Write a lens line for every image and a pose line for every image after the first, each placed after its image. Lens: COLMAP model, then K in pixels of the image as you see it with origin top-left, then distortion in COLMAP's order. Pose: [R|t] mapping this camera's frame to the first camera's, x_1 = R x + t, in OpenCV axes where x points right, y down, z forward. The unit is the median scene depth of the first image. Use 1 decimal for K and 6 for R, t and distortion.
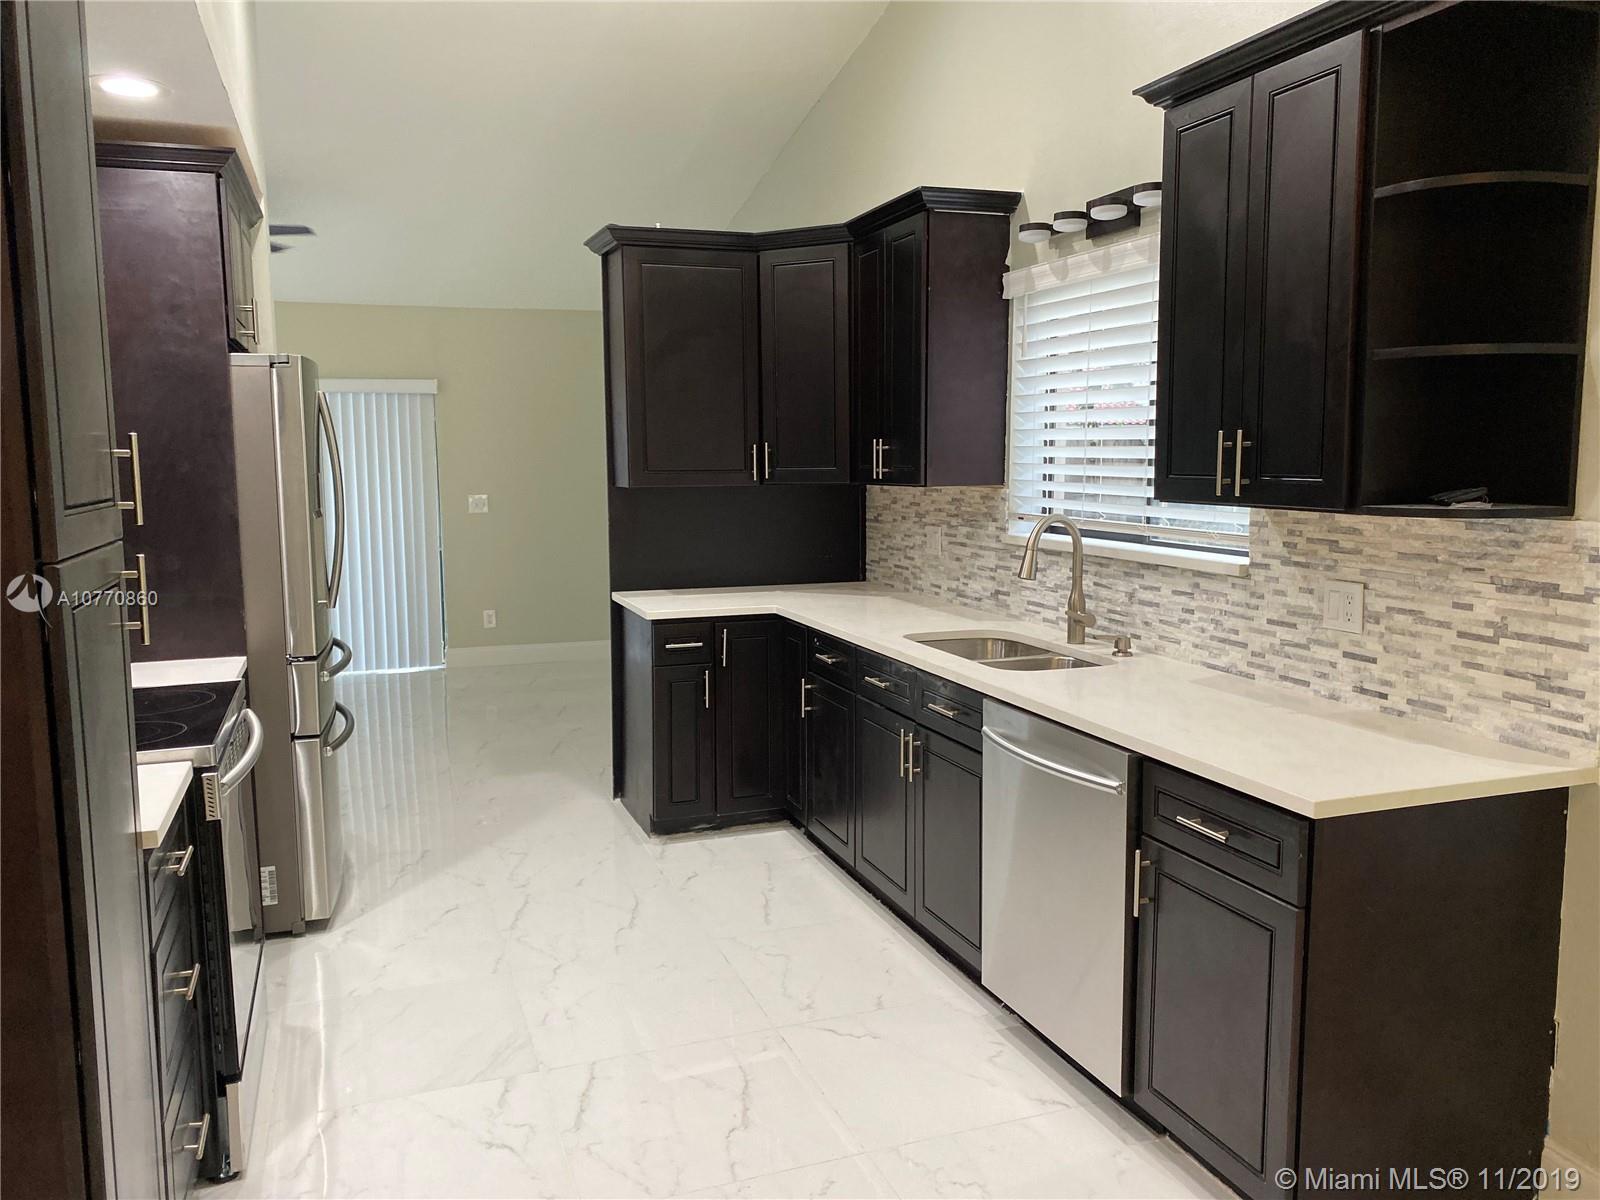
lens RADIAL K [[1224.5, 0, 802.2], [0, 1224.5, 598.5], [0, 0, 1]] dist [0.014862, -0.018382]
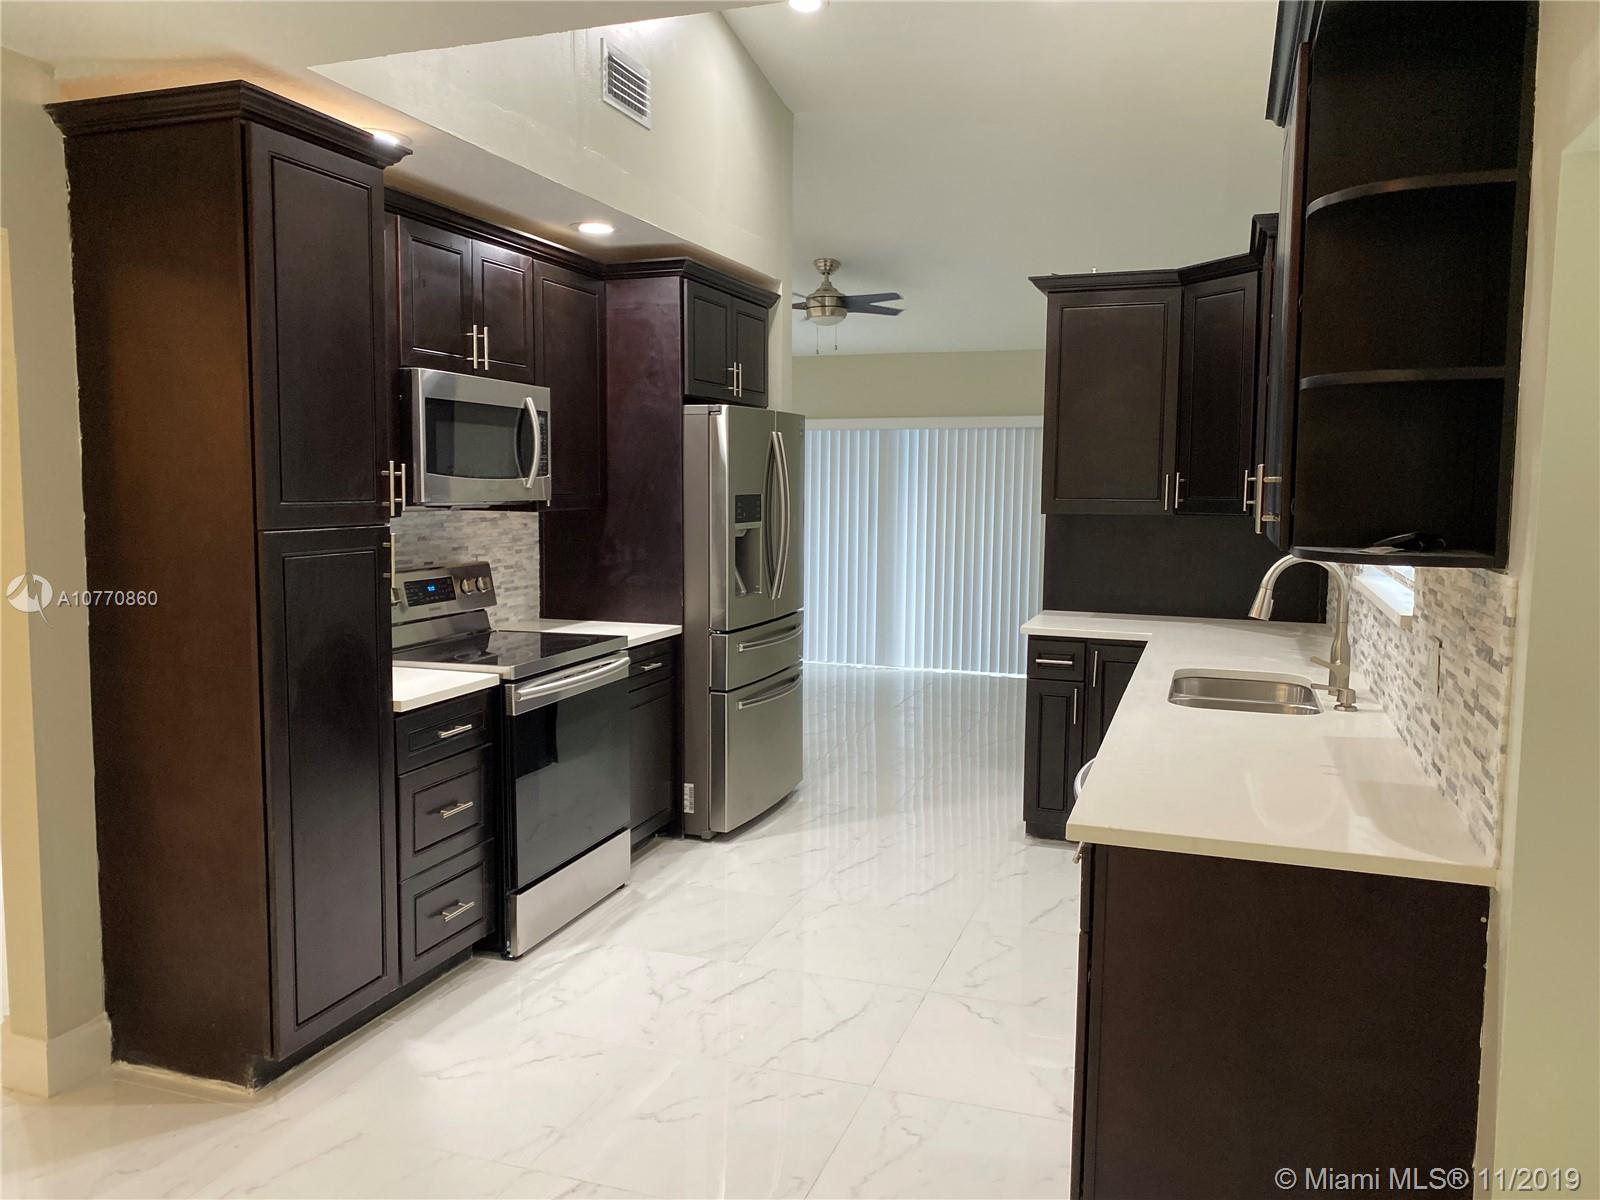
lens RADIAL K [[1224.5, 0, 786.2], [0, 1224.5, 596.1], [0, 0, 1]] dist [0.014862, -0.018382]
pose [[0.758313, 0.074445, -0.647626, 0.499262], [-0.091495, 0.995779, 0.007333, -0.006169], [0.645438, 0.053694, 0.761923, 0.035776]]
